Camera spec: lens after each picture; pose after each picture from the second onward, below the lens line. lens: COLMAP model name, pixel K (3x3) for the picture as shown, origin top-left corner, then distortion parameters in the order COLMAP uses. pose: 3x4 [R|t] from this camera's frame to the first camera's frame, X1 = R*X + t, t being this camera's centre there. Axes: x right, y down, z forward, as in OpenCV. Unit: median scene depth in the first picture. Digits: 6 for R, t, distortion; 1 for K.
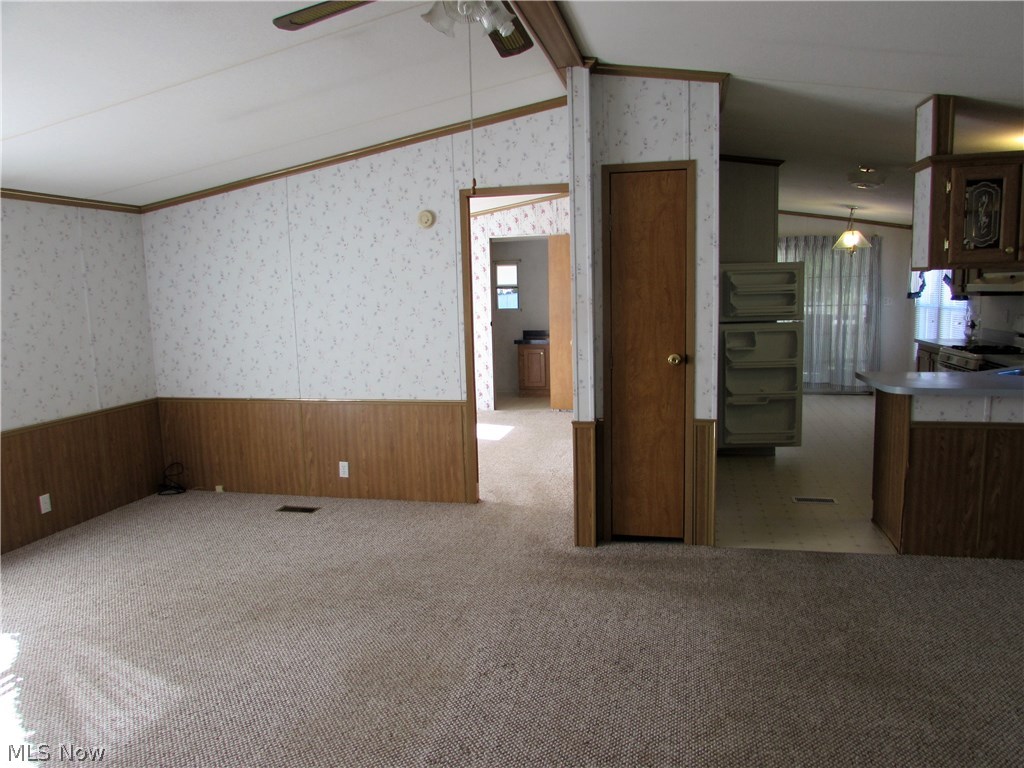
lens RADIAL K [[731.6, 0, 510.3], [0, 731.6, 383.9], [0, 0, 1]] dist [-0.033419, 0.008700]
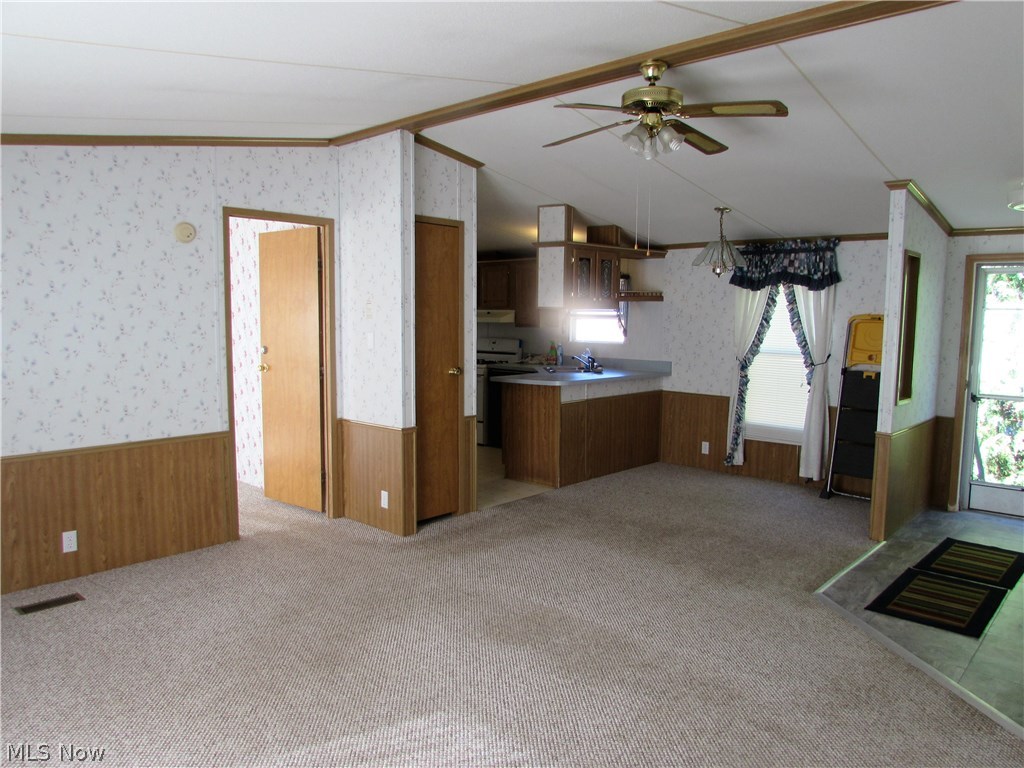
lens RADIAL K [[731.6, 0, 509.9], [0, 731.6, 387.7], [0, 0, 1]] dist [-0.033419, 0.008700]
pose [[0.486351, -0.057258, 0.871886, -0.701995], [0.093916, 0.995495, 0.012987, -0.010390], [-0.868702, 0.075568, 0.489537, 0.231406]]
